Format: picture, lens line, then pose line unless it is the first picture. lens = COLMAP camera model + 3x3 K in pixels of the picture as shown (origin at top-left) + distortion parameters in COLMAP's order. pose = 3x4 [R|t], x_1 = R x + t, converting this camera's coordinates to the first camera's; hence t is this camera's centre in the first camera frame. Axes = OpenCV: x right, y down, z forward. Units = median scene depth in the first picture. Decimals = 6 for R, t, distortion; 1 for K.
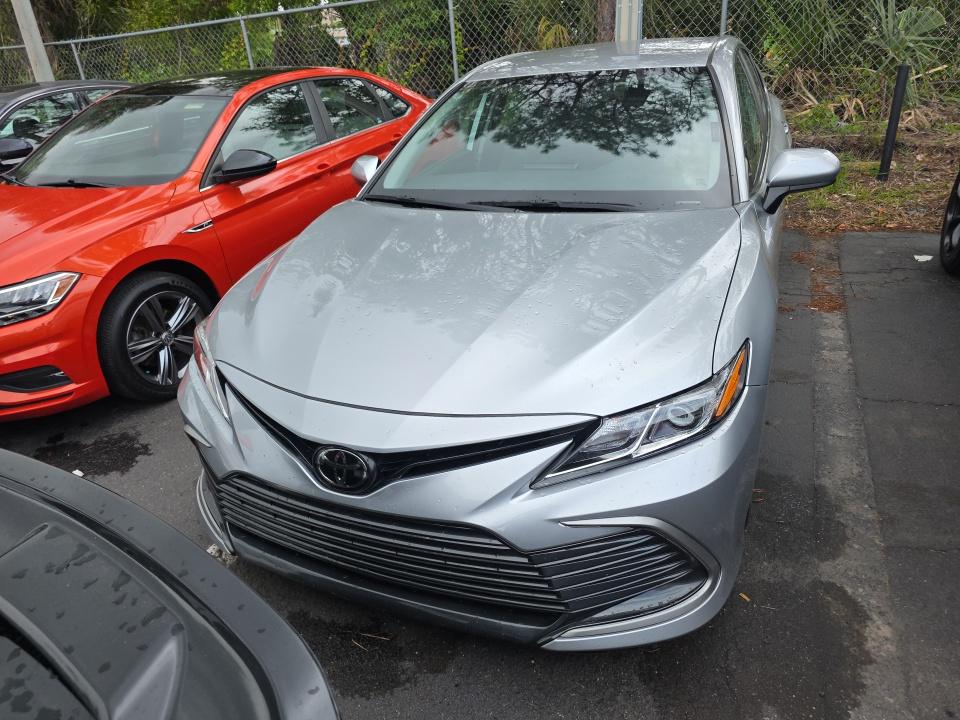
lens RADIAL K [[650.0, 0, 480.0], [0, 650.0, 360.0], [0, 0, 1]] dist [0.020142, -0.003094]
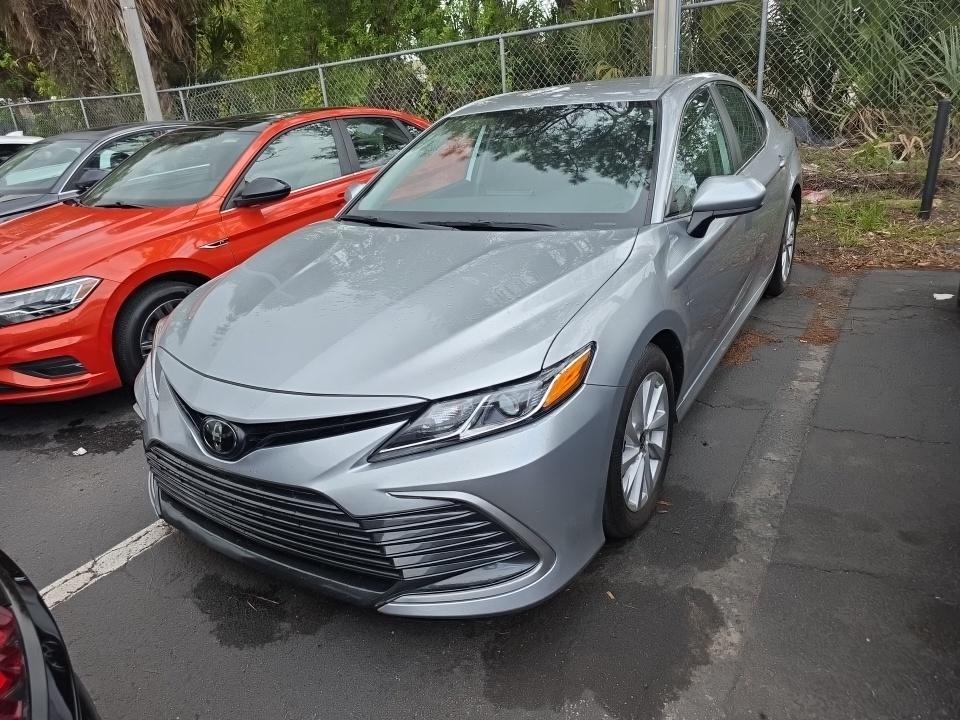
lens RADIAL K [[645.6, 0, 480.0], [0, 645.6, 360.0], [0, 0, 1]] dist [0.028816, -0.002184]
pose [[0.990053, 0.045882, -0.133006, 0.221684], [-0.053316, 0.997177, -0.052881, 0.038504], [0.130204, 0.059446, 0.989703, -0.047631]]
